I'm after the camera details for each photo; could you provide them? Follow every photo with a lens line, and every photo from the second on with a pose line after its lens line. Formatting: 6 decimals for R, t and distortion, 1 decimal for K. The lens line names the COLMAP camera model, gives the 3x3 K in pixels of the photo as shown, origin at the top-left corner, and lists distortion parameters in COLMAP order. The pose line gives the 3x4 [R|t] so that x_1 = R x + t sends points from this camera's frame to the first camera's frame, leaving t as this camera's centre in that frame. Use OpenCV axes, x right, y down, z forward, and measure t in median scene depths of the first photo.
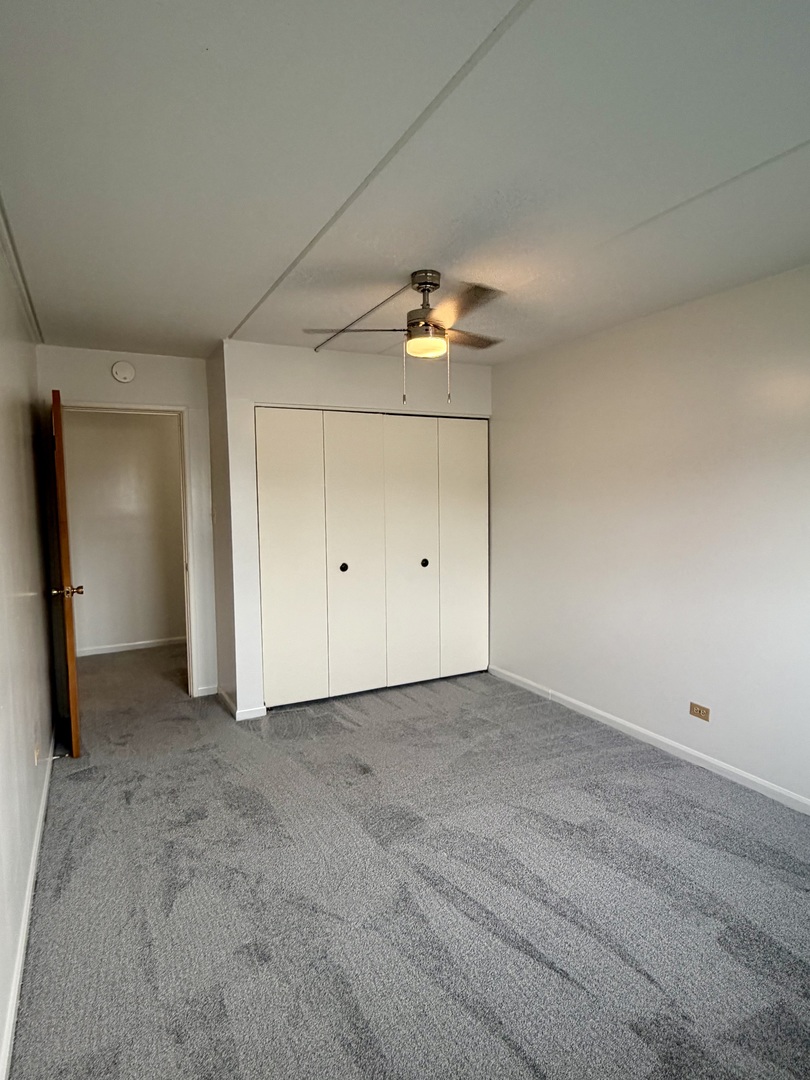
lens RADIAL K [[598.0, 0, 408.1], [0, 598.0, 539.6], [0, 0, 1]] dist [0.003951, 0.000662]
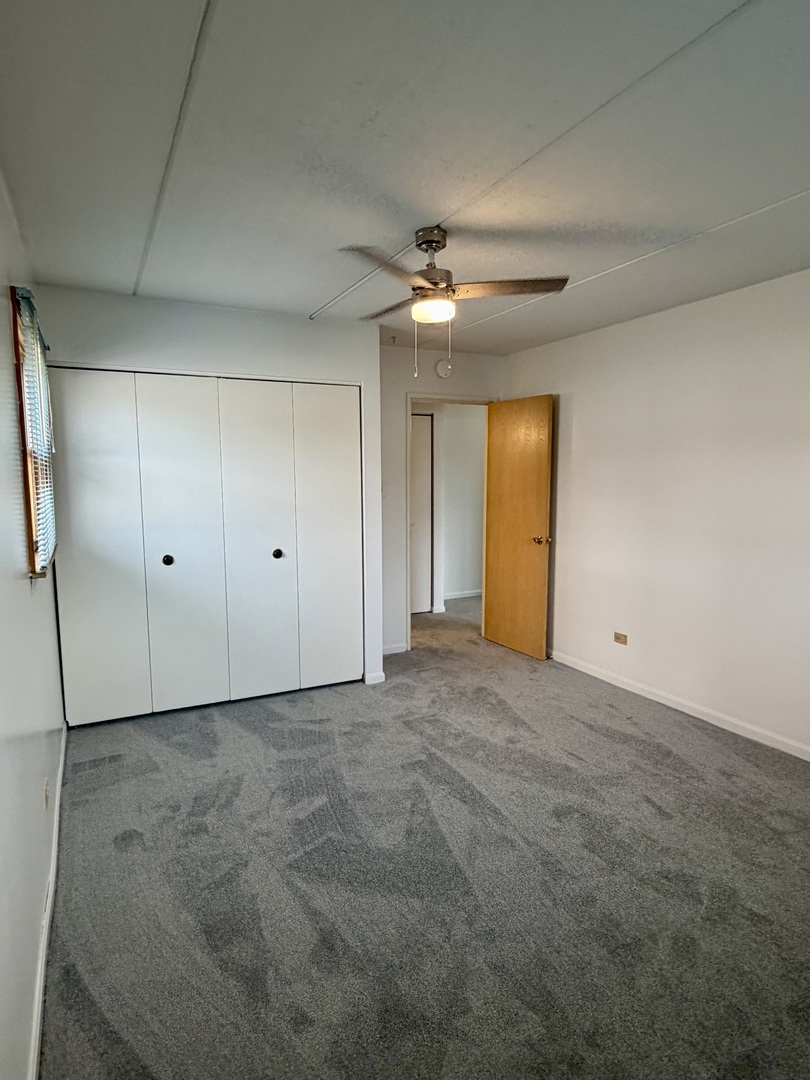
lens RADIAL K [[626.3, 0, 402.0], [0, 626.3, 541.2], [0, 0, 1]] dist [-0.006141, -0.000853]
pose [[0.999317, 0.005719, -0.036501, 0.221262], [-0.004271, 0.999206, 0.039603, -0.017134], [0.036698, -0.039420, 0.998549, 0.105223]]
